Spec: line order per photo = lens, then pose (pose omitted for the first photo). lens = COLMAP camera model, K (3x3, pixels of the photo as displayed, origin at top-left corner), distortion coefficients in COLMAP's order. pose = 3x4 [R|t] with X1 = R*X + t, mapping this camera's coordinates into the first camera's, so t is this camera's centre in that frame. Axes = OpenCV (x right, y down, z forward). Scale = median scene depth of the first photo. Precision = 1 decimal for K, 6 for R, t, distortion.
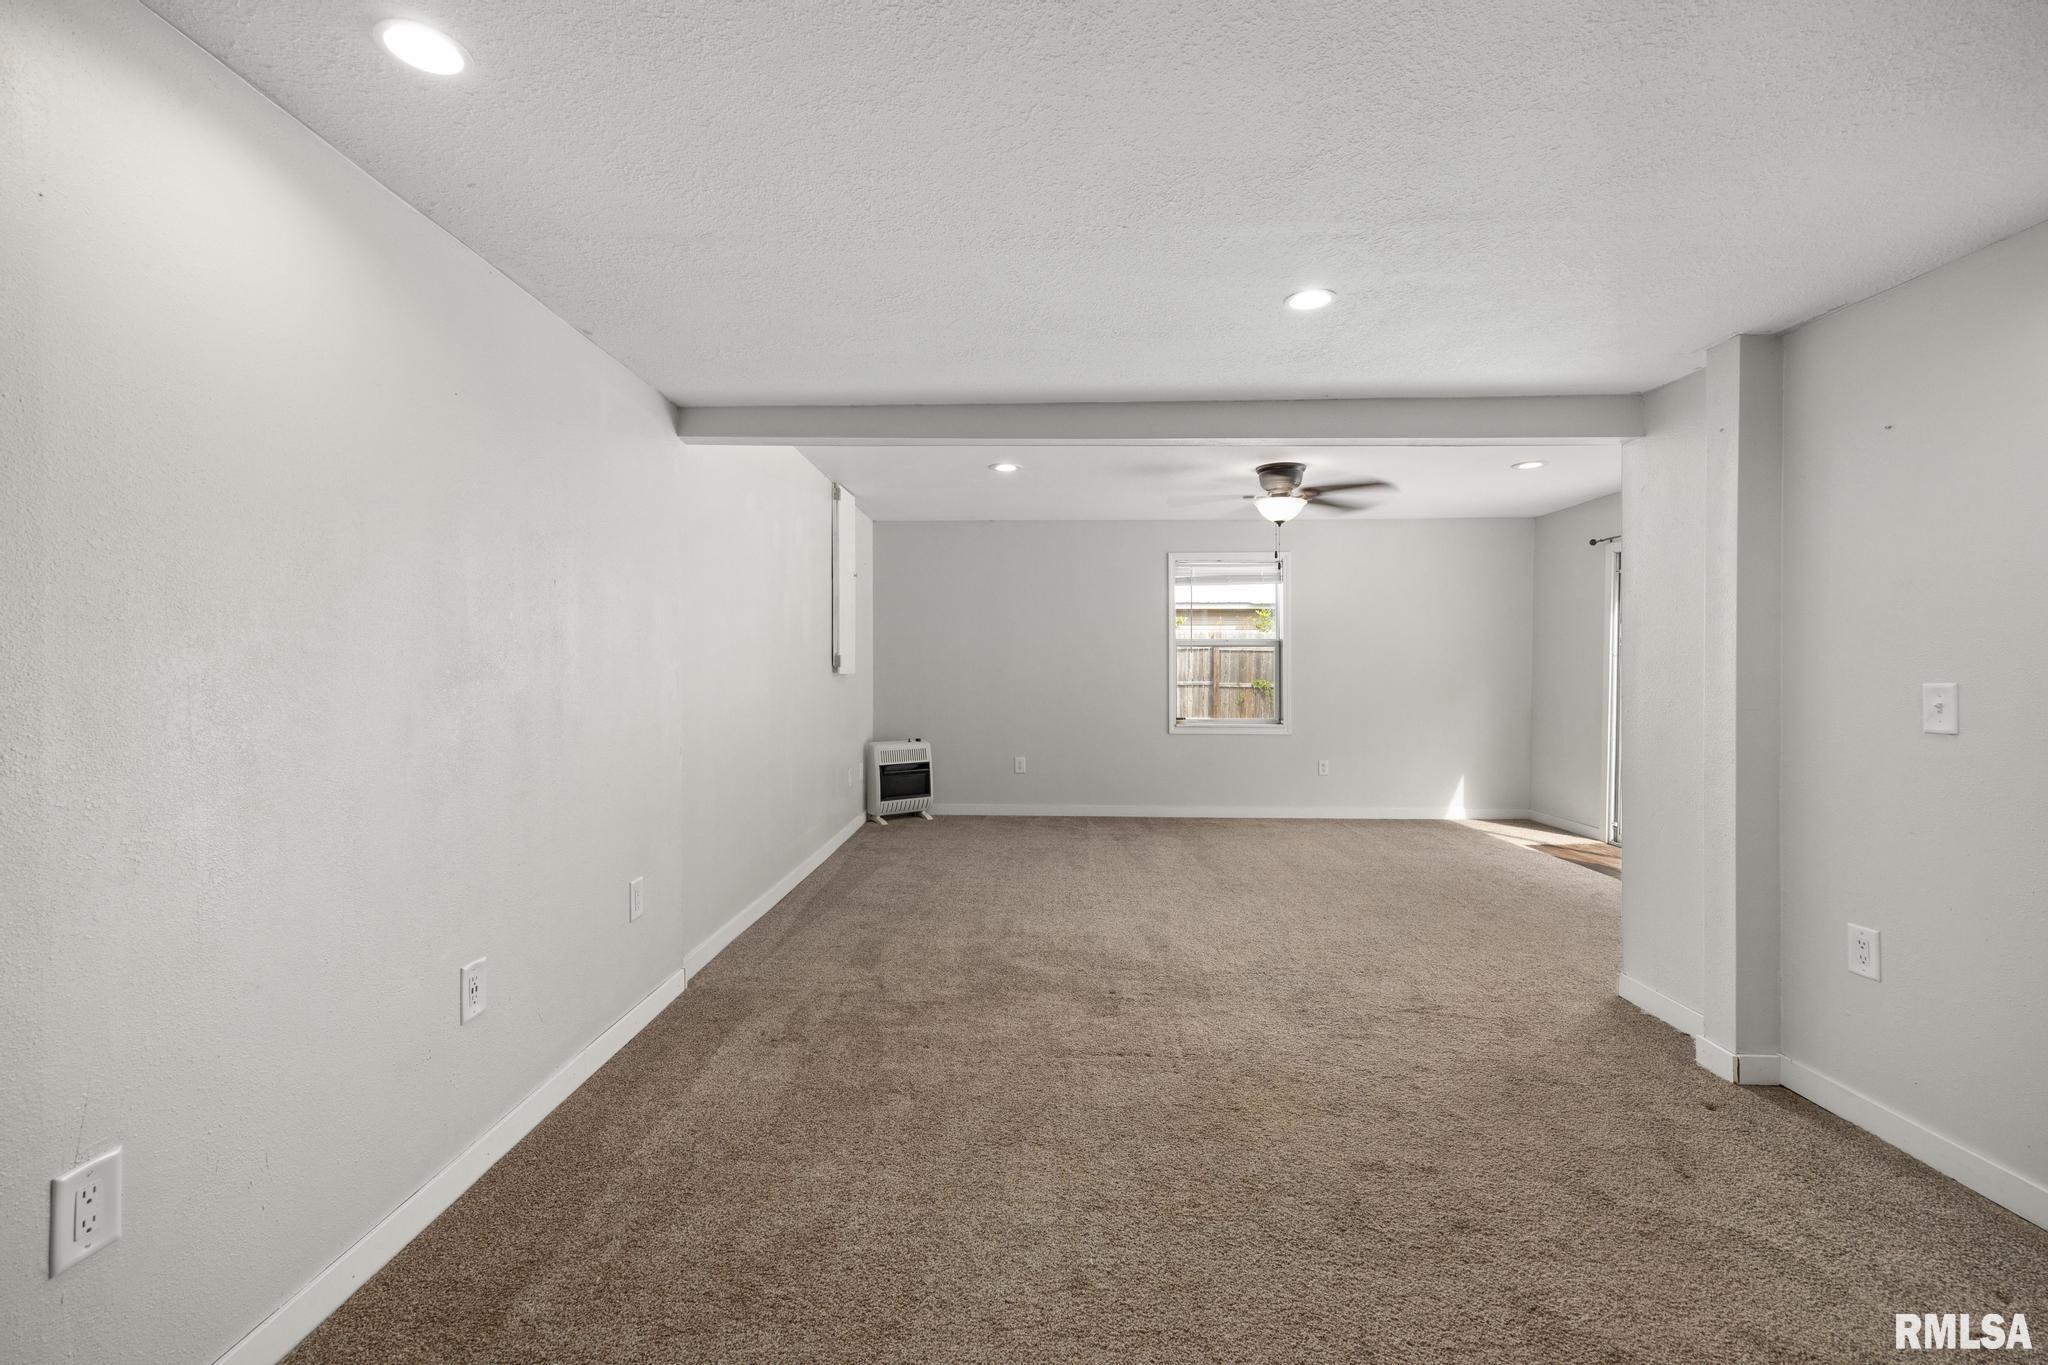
lens RADIAL K [[854.6, 0, 1022.6], [0, 854.6, 688.8], [0, 0, 1]] dist [0.006629, -0.000179]
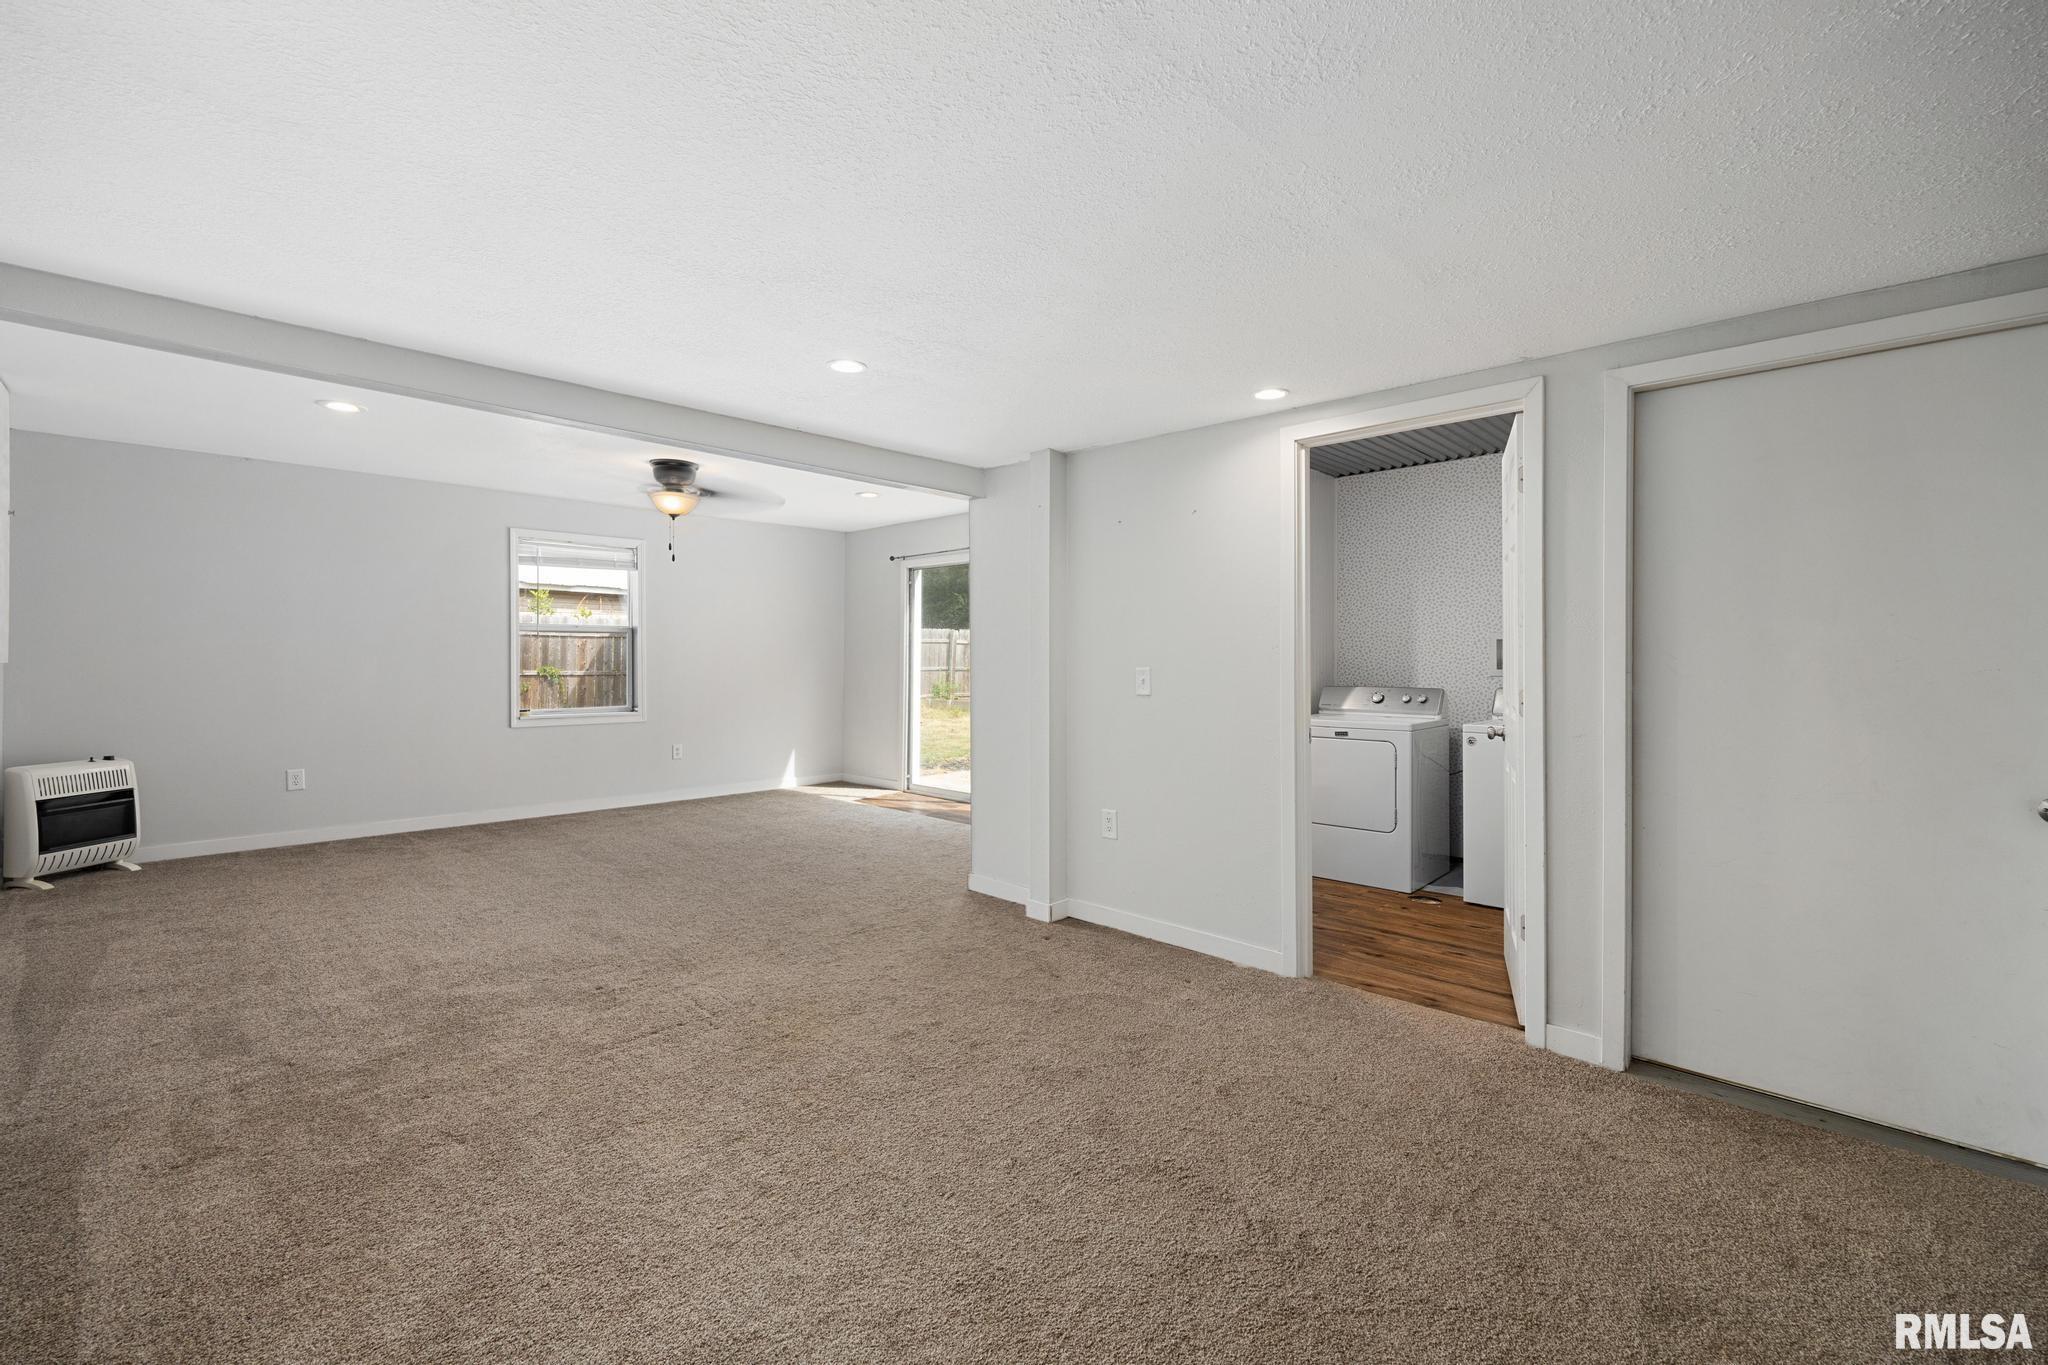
lens RADIAL K [[854.6, 0, 1024.7], [0, 854.6, 668.3], [0, 0, 1]] dist [0.006629, -0.000179]
pose [[0.680197, -0.007299, 0.732993, -0.262933], [0.012805, 0.999916, -0.001926, -0.003222], [-0.732917, 0.010696, 0.680234, -0.027620]]
